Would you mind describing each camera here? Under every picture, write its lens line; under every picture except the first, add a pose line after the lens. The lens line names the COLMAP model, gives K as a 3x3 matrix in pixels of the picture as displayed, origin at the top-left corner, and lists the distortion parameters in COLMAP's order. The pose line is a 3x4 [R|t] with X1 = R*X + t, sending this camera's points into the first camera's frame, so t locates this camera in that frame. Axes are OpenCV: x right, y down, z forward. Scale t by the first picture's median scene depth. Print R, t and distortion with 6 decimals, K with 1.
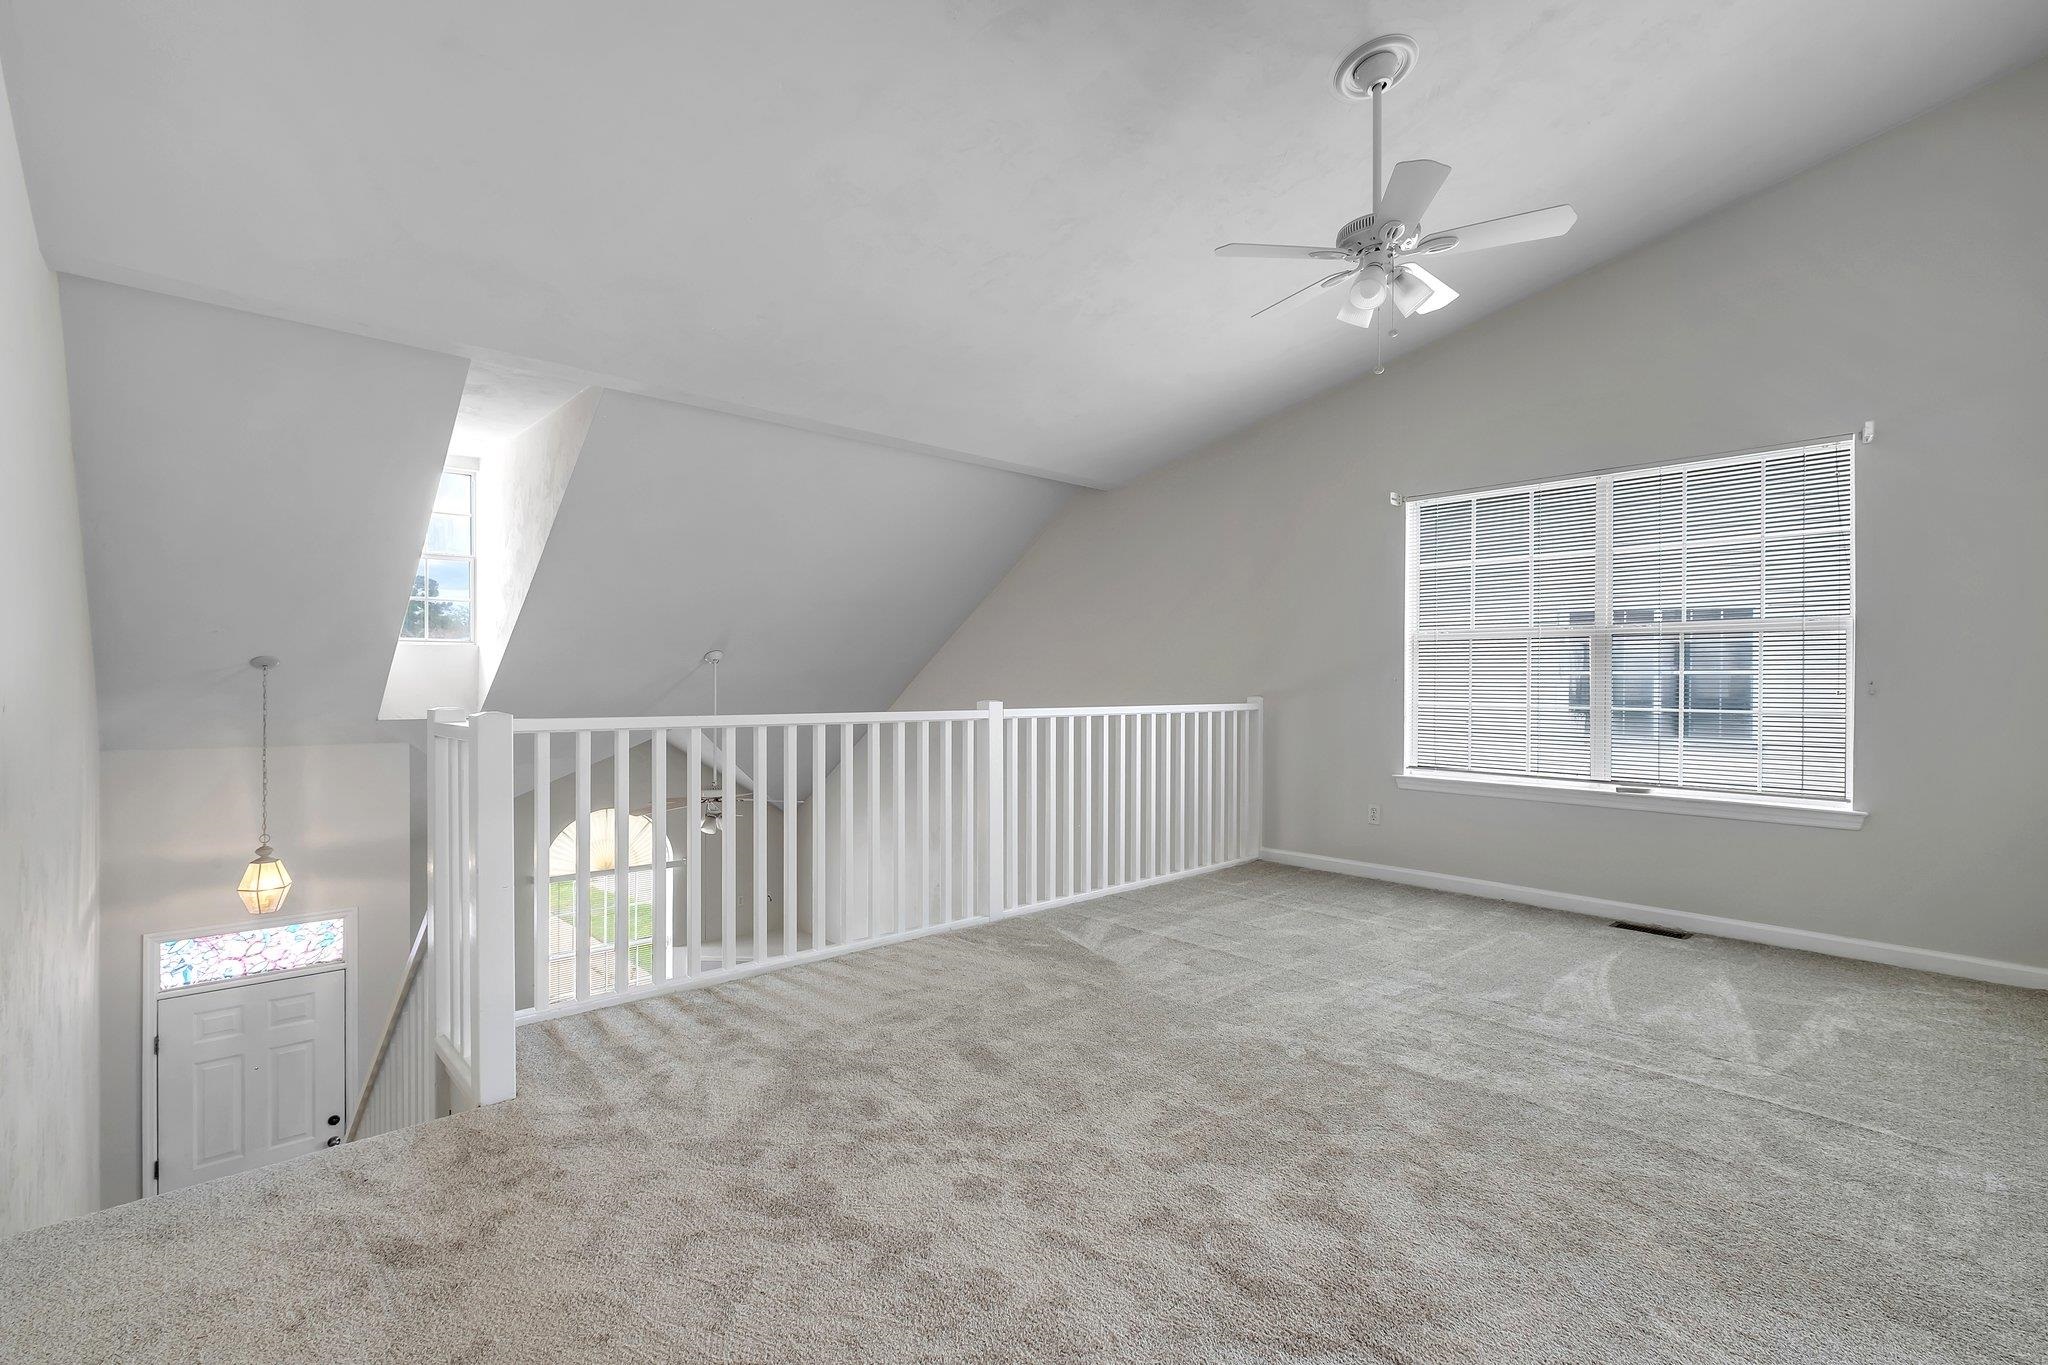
lens RADIAL K [[899.7, 0, 994.6], [0, 899.7, 686.4], [0, 0, 1]] dist [-0.010200, 0.003163]
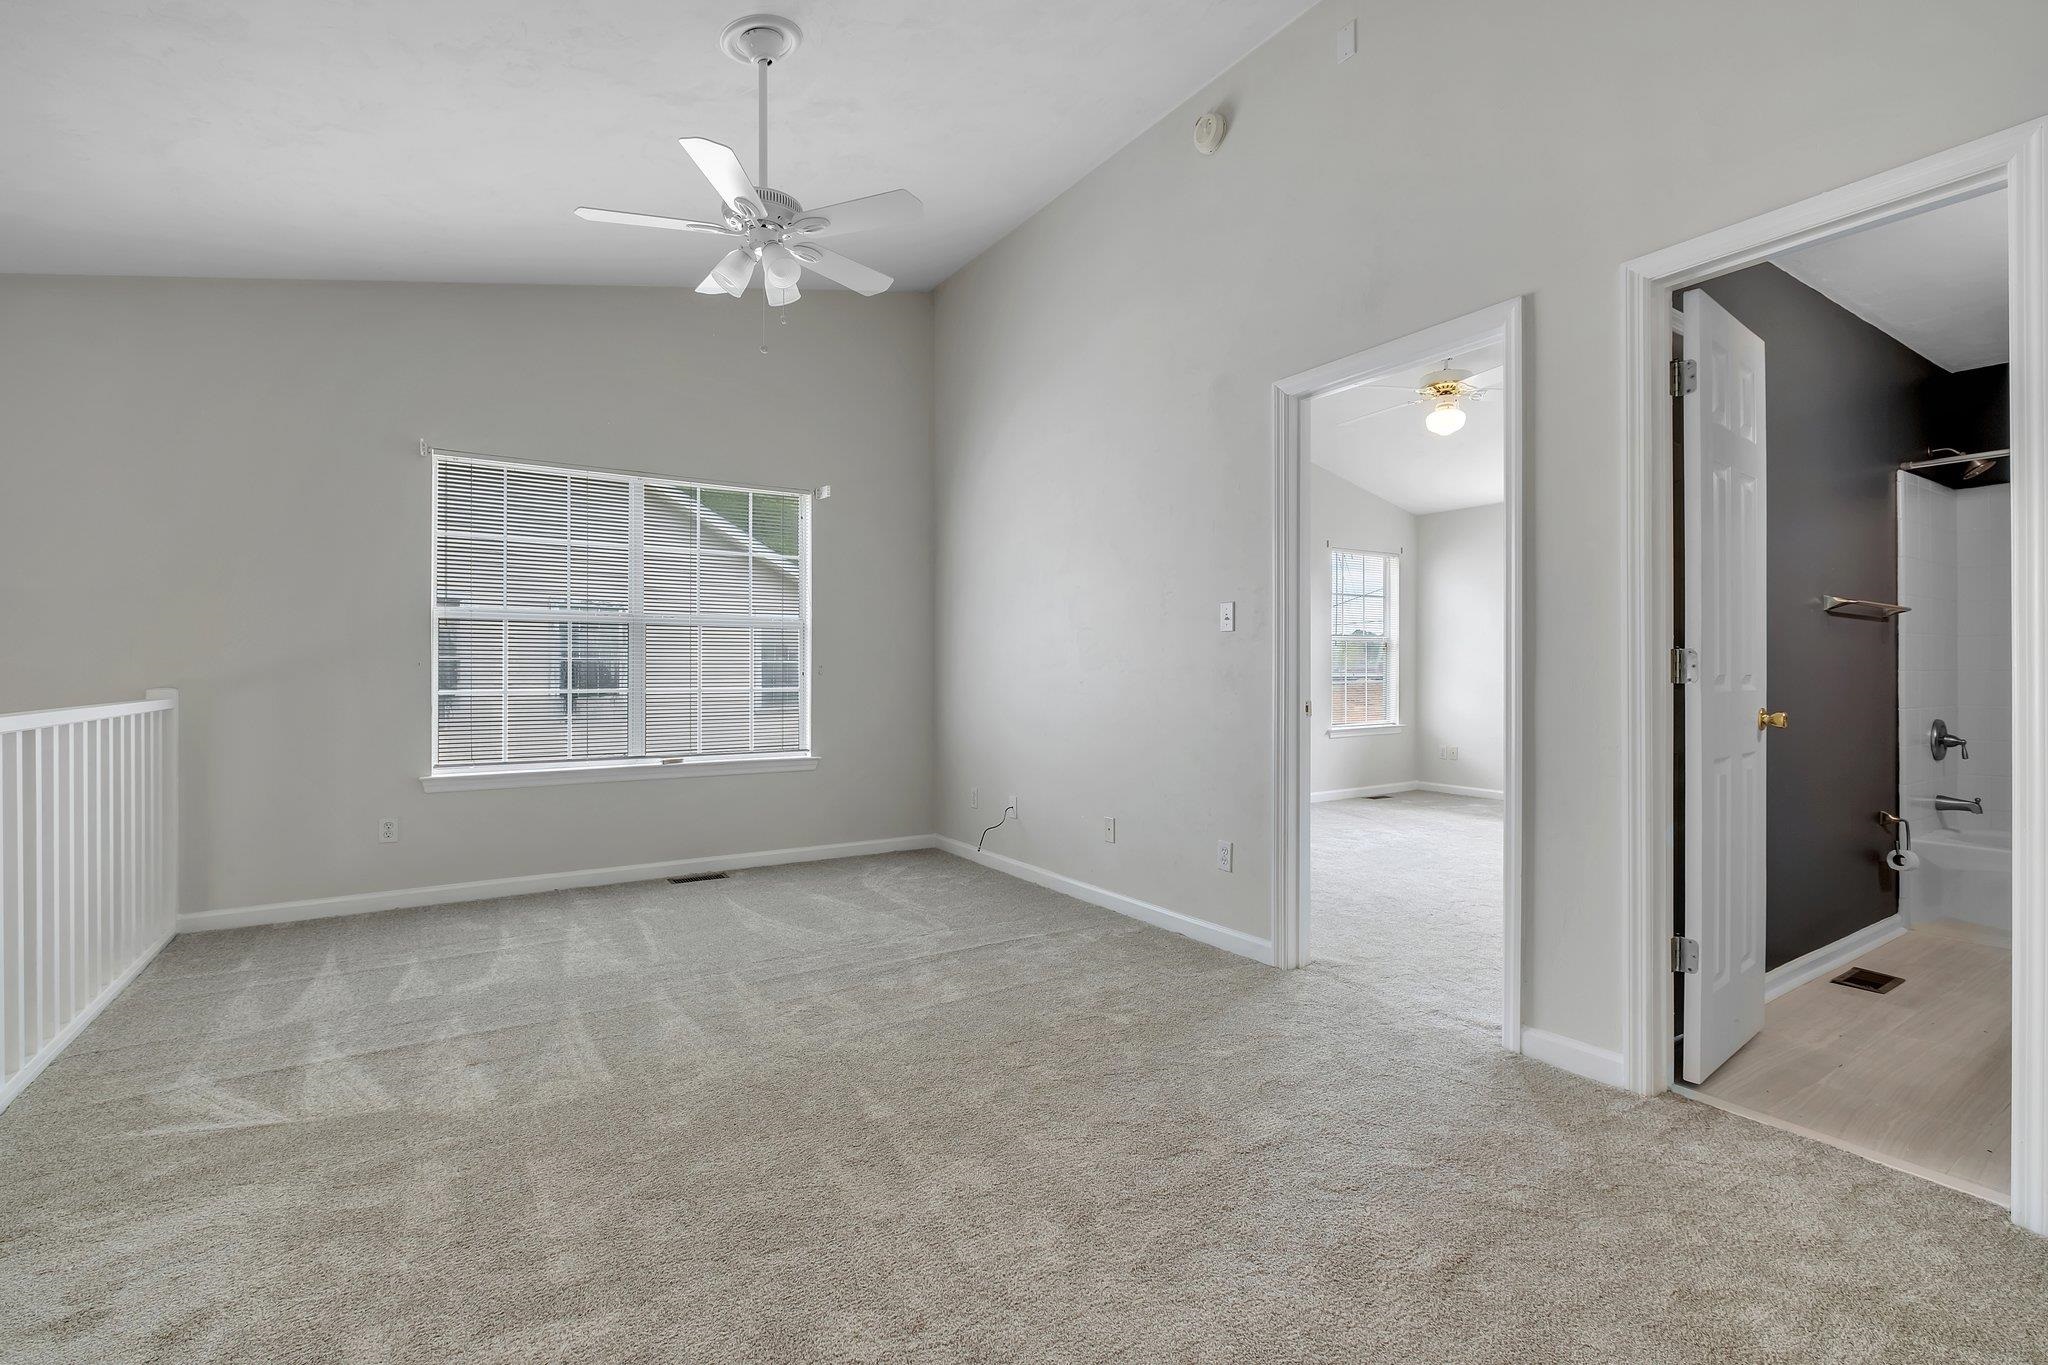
lens RADIAL K [[899.7, 0, 1001.8], [0, 899.7, 679.3], [0, 0, 1]] dist [-0.010200, 0.003163]
pose [[0.180691, -0.016165, 0.983407, -0.332095], [0.004834, 0.999867, 0.015547, -0.004485], [-0.983528, 0.001944, 0.180746, 0.376135]]
